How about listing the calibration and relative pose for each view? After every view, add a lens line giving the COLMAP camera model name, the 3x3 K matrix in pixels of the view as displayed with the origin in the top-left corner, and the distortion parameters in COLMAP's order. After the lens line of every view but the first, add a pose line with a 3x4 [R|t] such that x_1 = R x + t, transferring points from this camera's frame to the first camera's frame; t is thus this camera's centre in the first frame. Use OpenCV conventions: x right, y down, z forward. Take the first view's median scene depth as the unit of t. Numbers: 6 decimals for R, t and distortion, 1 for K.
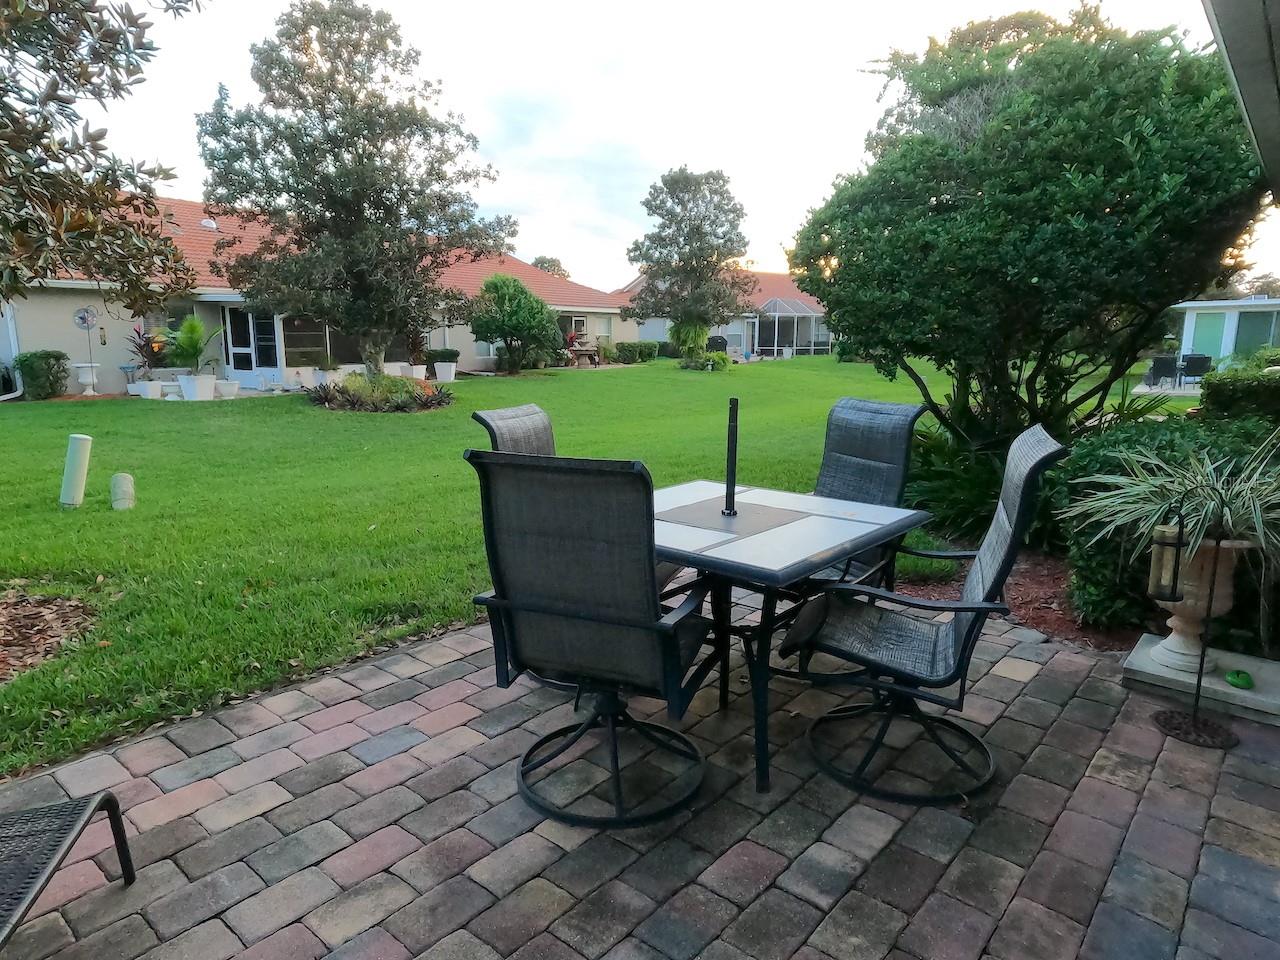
lens RADIAL K [[794.1, 0, 637.9], [0, 794.1, 479.2], [0, 0, 1]] dist [-0.009536, 0.008208]
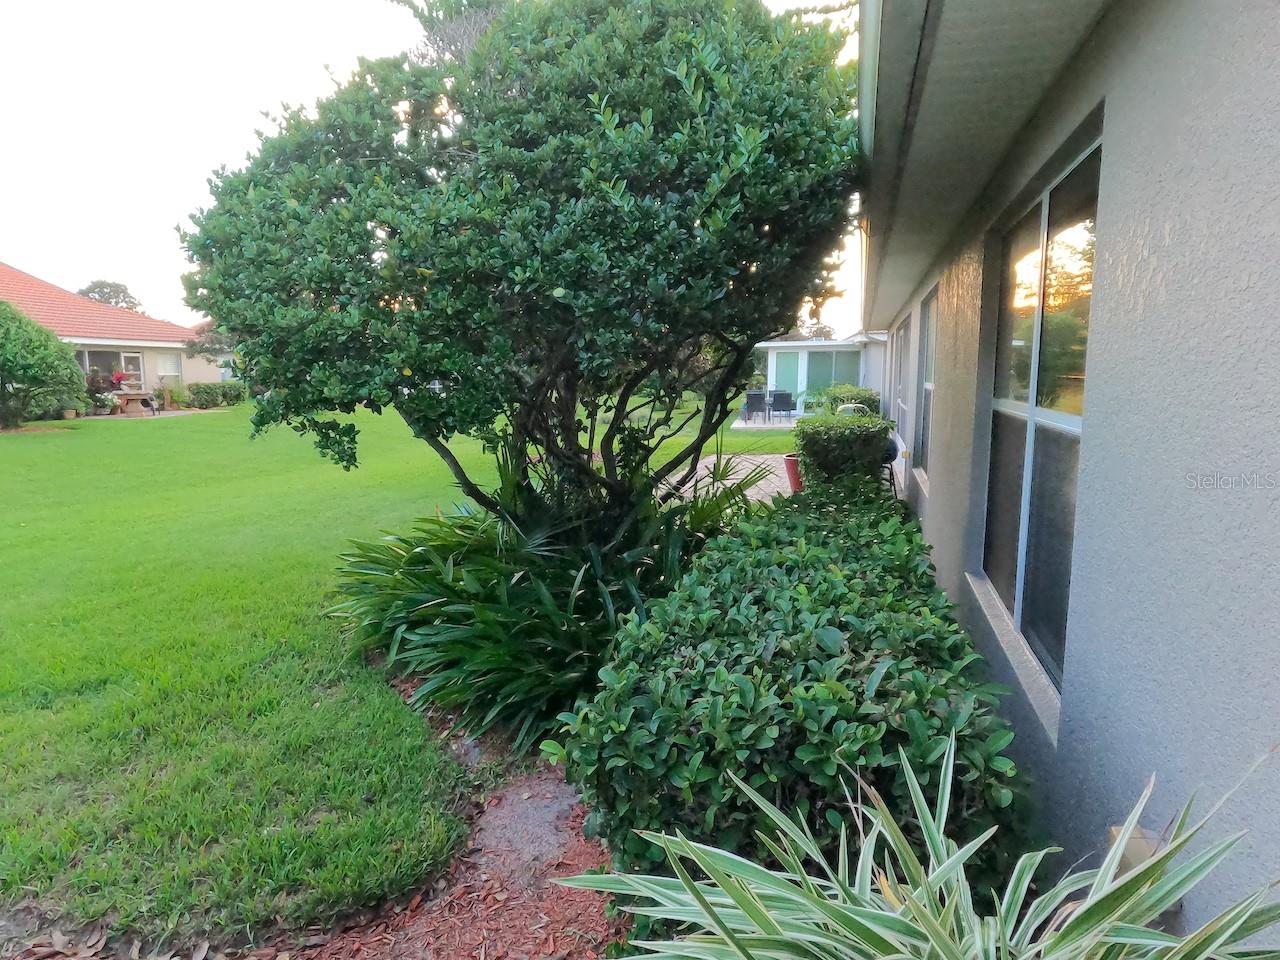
lens RADIAL K [[794.1, 0, 638.8], [0, 794.1, 480.1], [0, 0, 1]] dist [-0.009536, 0.008208]
pose [[0.905243, -0.061220, 0.420460, 0.284322], [0.079600, 0.996480, -0.026286, -0.090729], [-0.417371, 0.057264, 0.906930, 0.435723]]
